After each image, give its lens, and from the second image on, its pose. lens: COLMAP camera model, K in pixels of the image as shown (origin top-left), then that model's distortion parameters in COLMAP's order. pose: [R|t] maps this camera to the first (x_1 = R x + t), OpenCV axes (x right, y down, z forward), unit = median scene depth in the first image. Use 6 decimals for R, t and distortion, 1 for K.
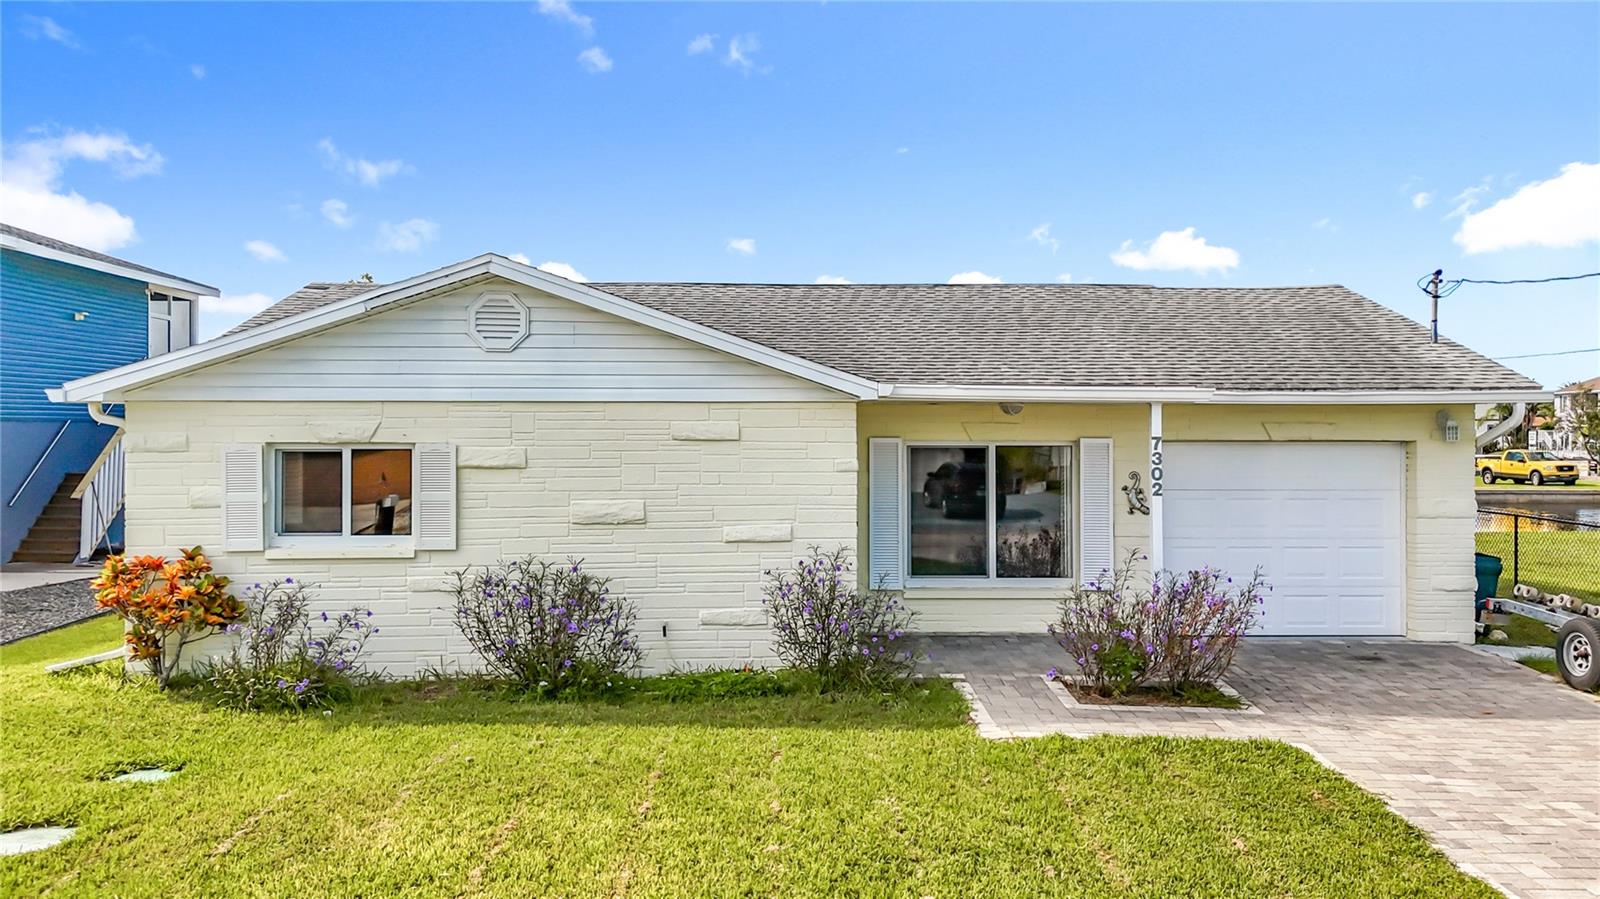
lens RADIAL K [[1192.8, 0, 809.6], [0, 1192.8, 414.2], [0, 0, 1]] dist [0.045491, -0.057921]
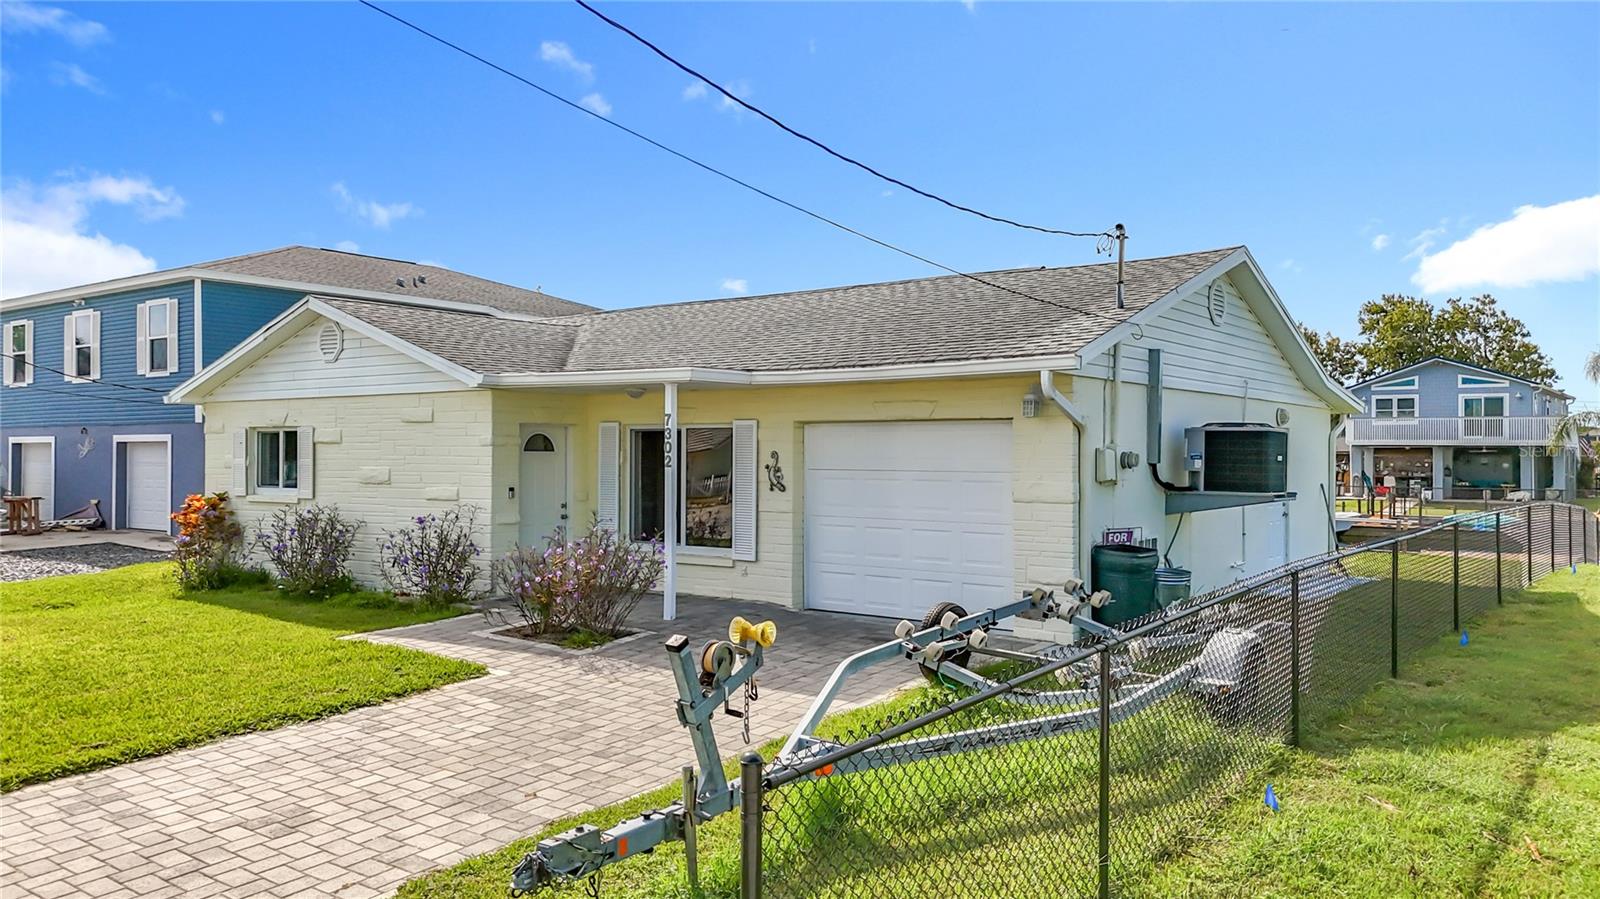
lens RADIAL K [[1114.4, 0, 800.0], [0, 1114.4, 449.5], [0, 0, 1]] dist [0.071253, -0.076045]
pose [[0.798022, 0.001918, -0.602625, 0.998062], [0.006450, 0.999910, 0.011724, 0.039794], [0.602594, -0.013243, 0.797938, 0.255363]]
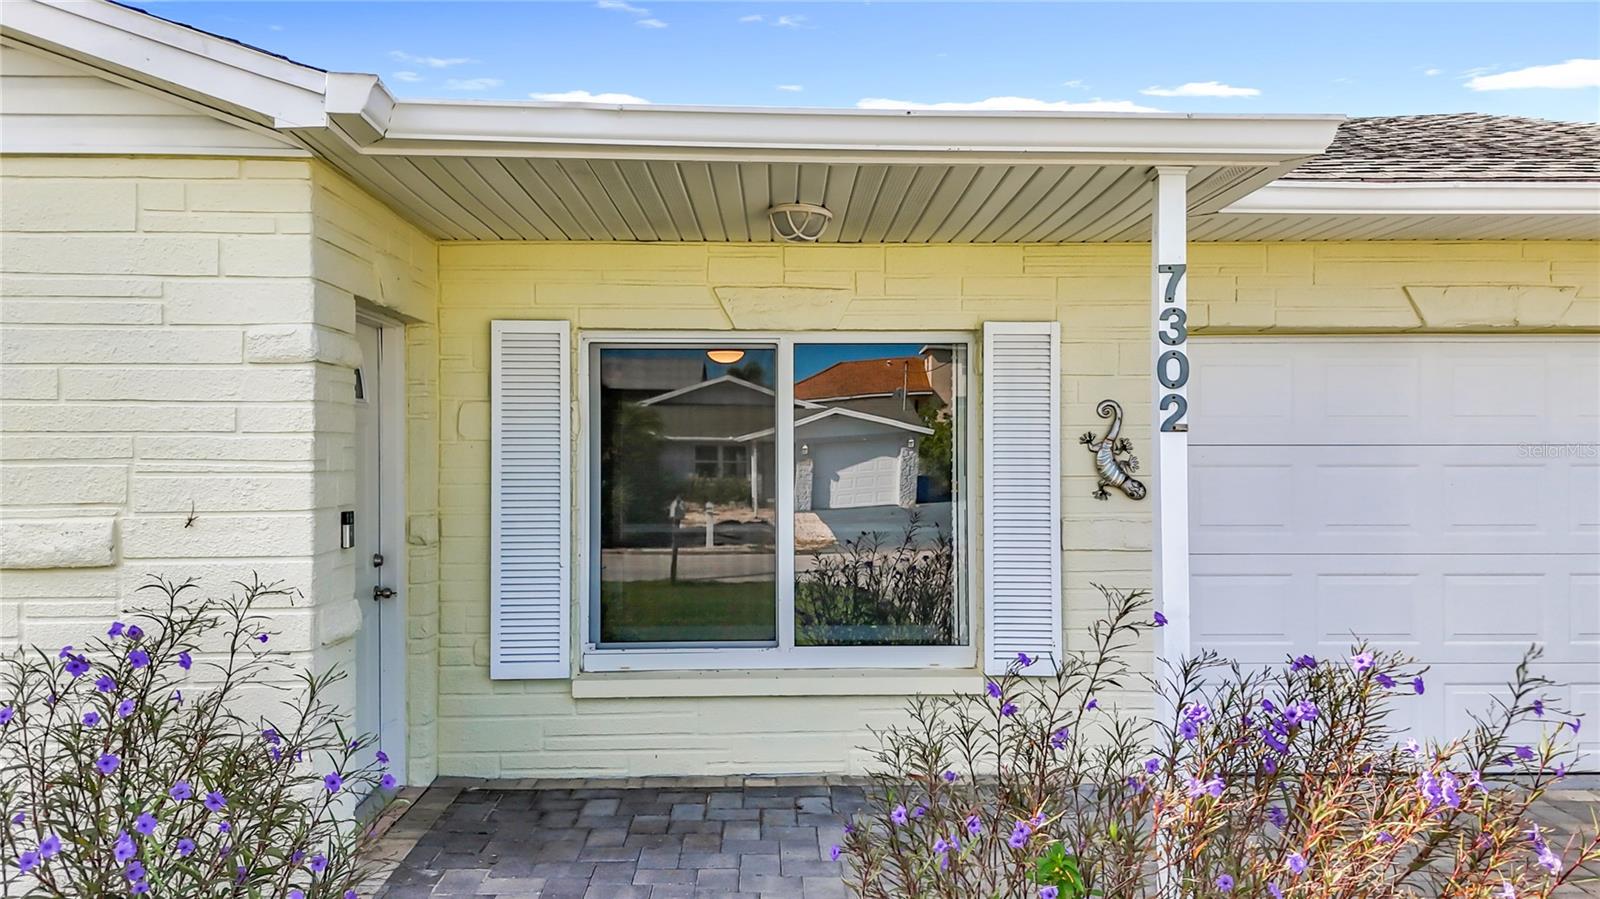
lens RADIAL K [[1192.8, 0, 809.6], [0, 1192.8, 414.2], [0, 0, 1]] dist [0.045491, -0.057921]
pose [[0.999789, -0.000311, 0.020546, 0.174196], [0.000713, 0.999809, -0.019544, 0.069382], [-0.020536, 0.019554, 0.999598, 0.643832]]
